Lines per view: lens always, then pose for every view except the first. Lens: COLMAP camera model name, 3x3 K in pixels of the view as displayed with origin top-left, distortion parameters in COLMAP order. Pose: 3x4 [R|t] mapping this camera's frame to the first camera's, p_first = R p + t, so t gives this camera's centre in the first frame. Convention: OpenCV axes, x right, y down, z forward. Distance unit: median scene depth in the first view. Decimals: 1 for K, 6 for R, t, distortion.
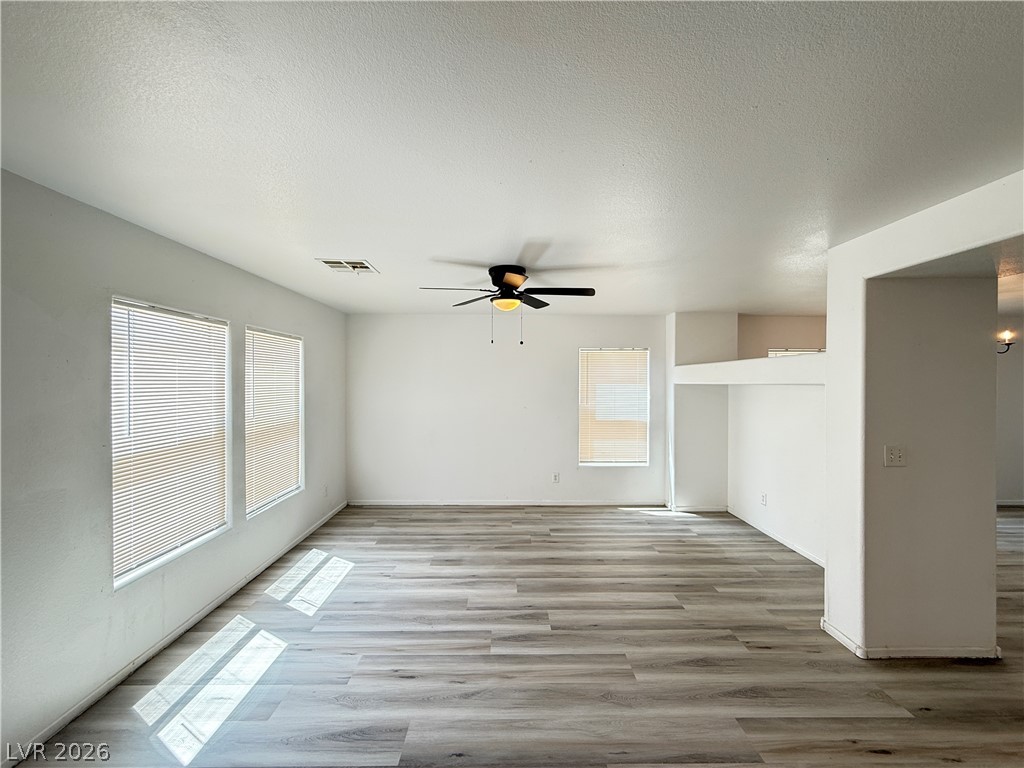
lens RADIAL K [[408.8, 0, 511.5], [0, 408.8, 383.4], [0, 0, 1]] dist [-0.001914, 0.001067]
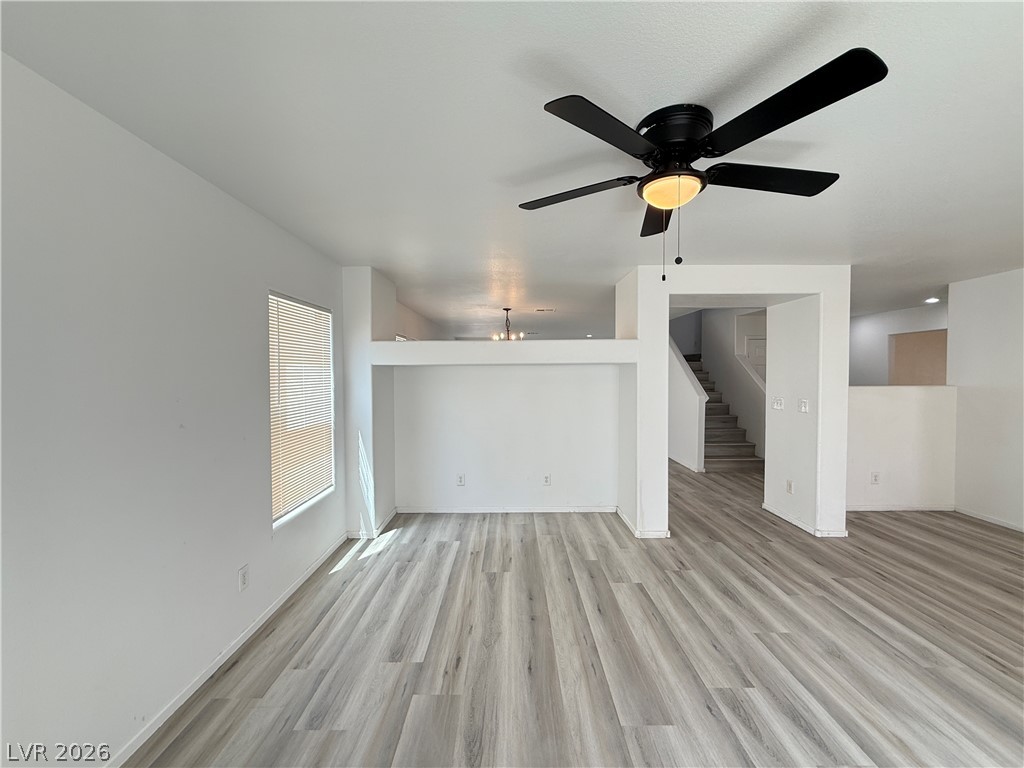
lens RADIAL K [[408.8, 0, 512.3], [0, 408.8, 378.3], [0, 0, 1]] dist [-0.001914, 0.001067]
pose [[0.013114, -0.014457, 0.999809, -0.433111], [0.007986, 0.999865, 0.014353, 0.022148], [-0.999882, 0.007797, 0.013228, 0.969466]]
